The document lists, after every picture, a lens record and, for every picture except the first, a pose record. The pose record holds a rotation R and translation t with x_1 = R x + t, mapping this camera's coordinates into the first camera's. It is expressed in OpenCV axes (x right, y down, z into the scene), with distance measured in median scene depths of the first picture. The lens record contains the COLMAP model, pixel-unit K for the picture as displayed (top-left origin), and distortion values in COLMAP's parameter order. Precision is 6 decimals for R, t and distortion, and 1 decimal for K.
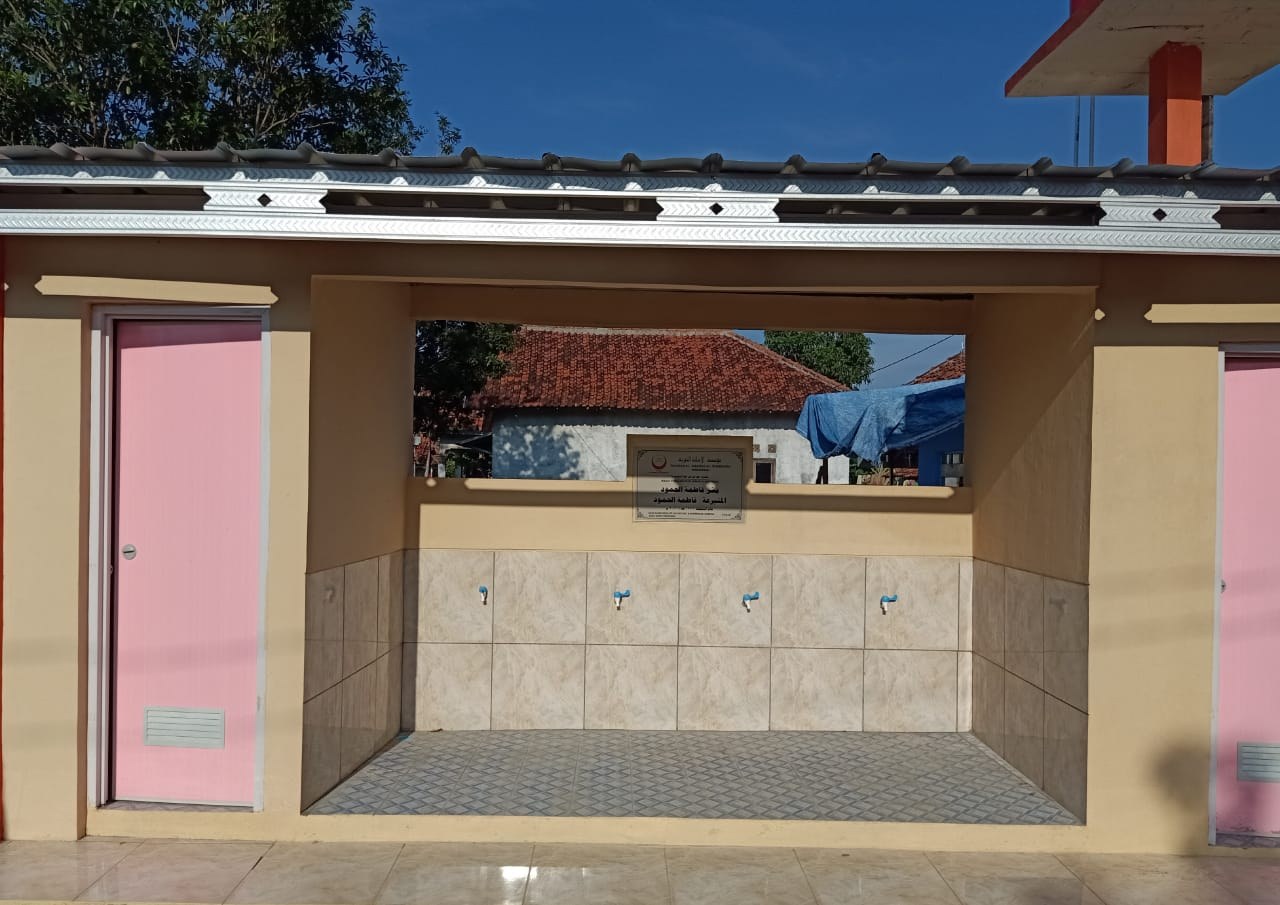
lens RADIAL K [[973.1, 0, 666.1], [0, 973.1, 506.6], [0, 0, 1]] dist [0.084020, -0.133492]
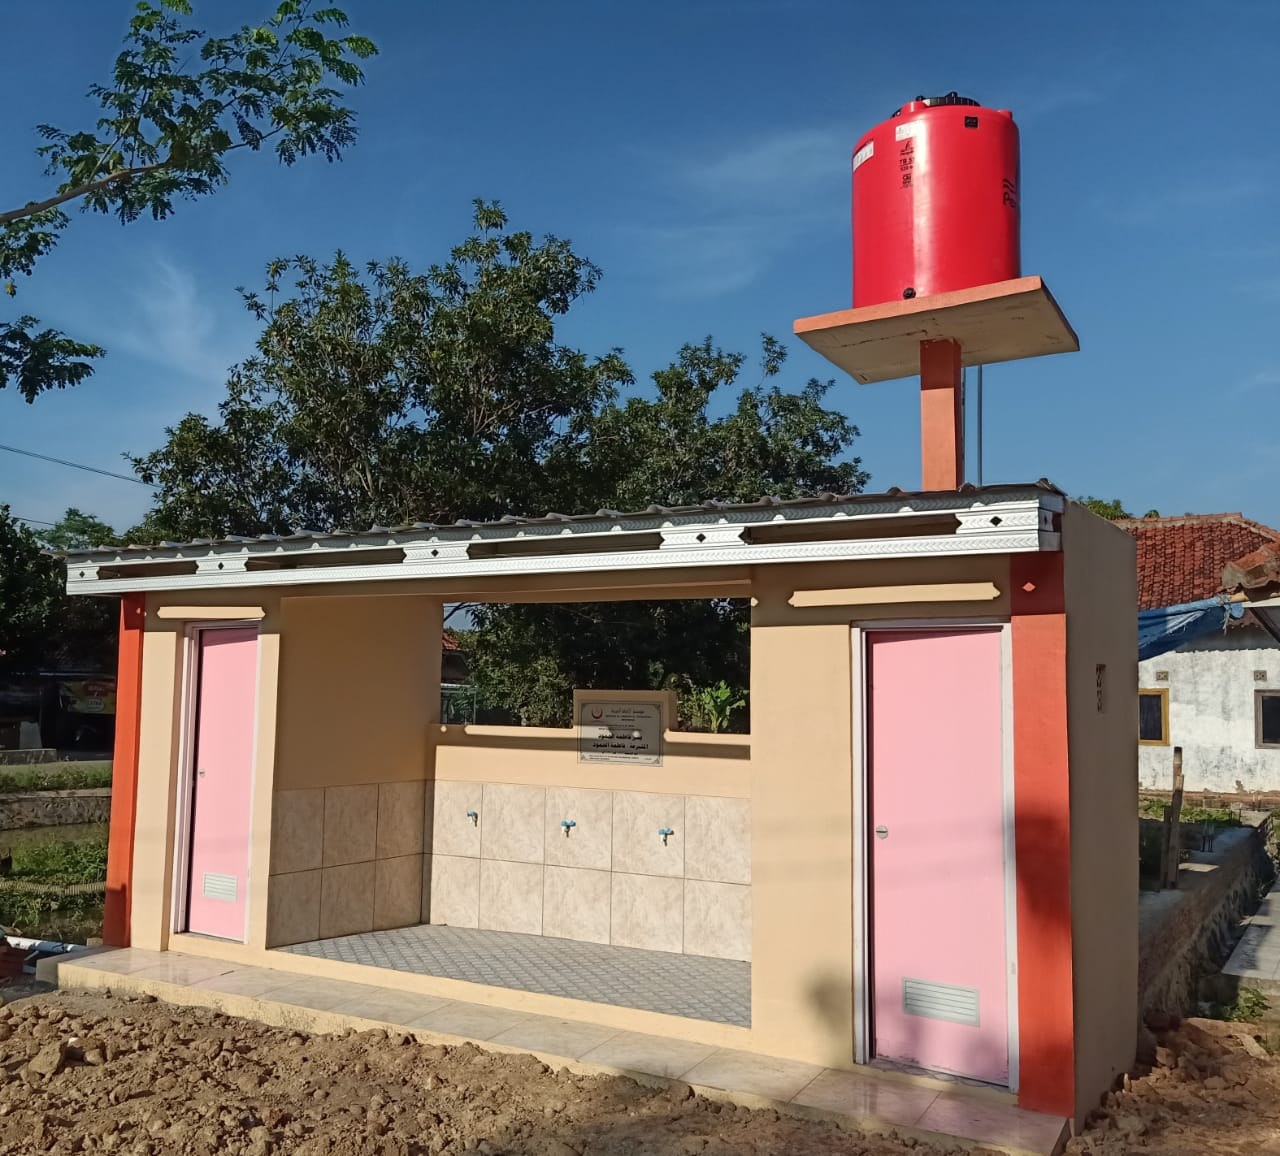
lens RADIAL K [[1192.4, 0, 640.0], [0, 1192.4, 578.0], [0, 0, 1]] dist [0.007474, -0.185770]
pose [[0.874217, -0.050345, -0.482919, 0.757142], [-0.014993, 0.991336, -0.130491, -0.020171], [0.485304, 0.121318, 0.865888, -0.266651]]
